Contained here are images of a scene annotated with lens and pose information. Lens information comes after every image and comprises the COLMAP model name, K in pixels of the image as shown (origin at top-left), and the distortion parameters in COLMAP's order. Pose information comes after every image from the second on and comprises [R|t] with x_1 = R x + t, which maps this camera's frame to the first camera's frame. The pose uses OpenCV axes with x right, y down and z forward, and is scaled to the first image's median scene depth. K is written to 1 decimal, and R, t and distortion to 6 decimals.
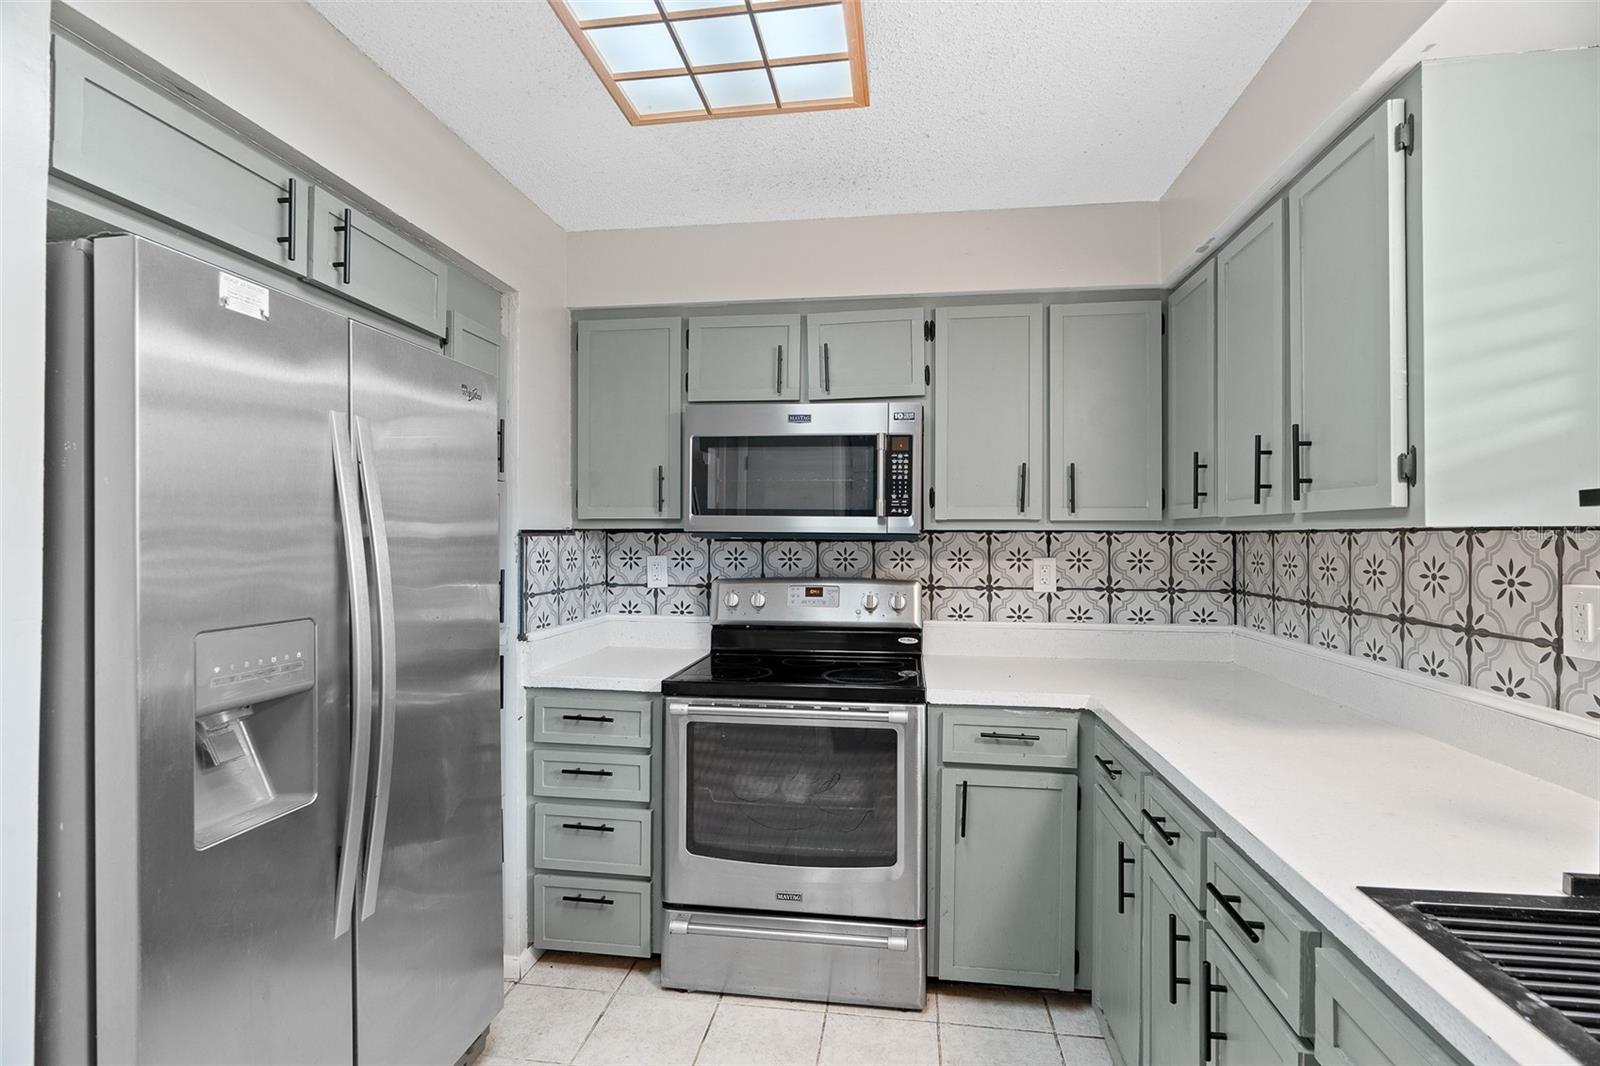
lens RADIAL K [[752.9, 0, 800.0], [0, 752.9, 533.0], [0, 0, 1]] dist [-0.008833, 0.001176]
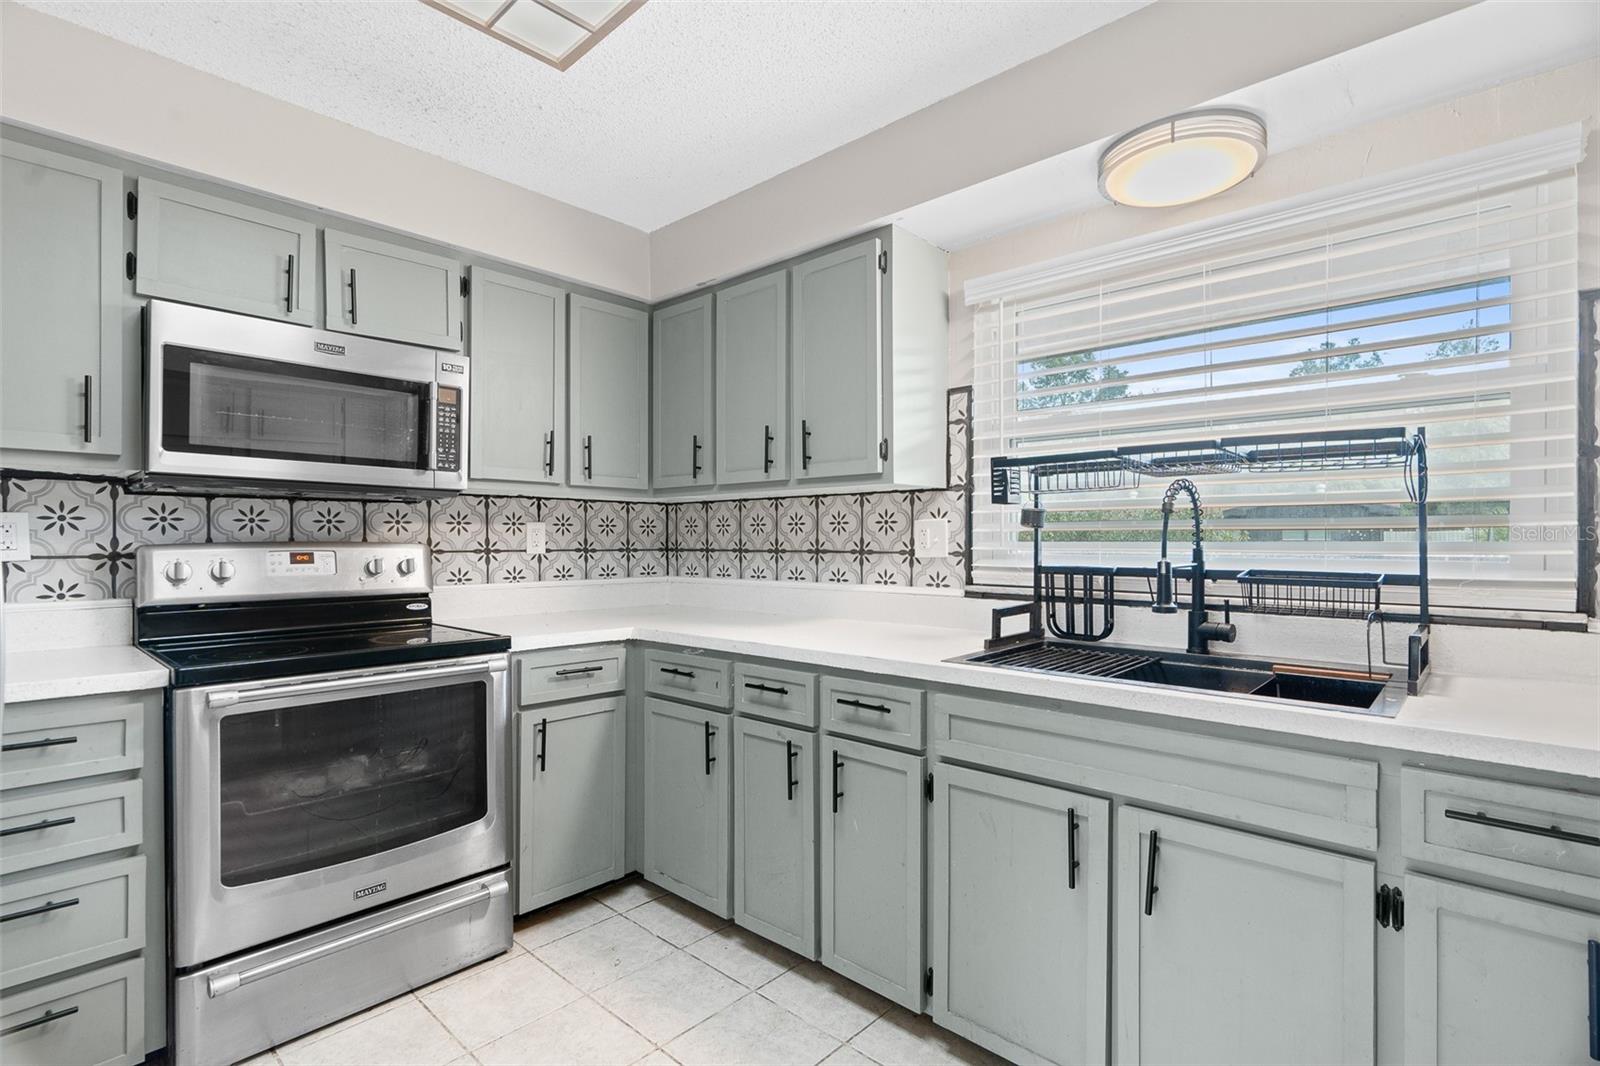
lens RADIAL K [[766.7, 0, 783.2], [0, 766.7, 541.5], [0, 0, 1]] dist [-0.000979, 0.000193]
pose [[0.576206, -0.001698, 0.817303, -0.423723], [-0.001418, 0.999994, 0.003077, 0.064566], [-0.817304, -0.002932, 0.576200, 0.079687]]
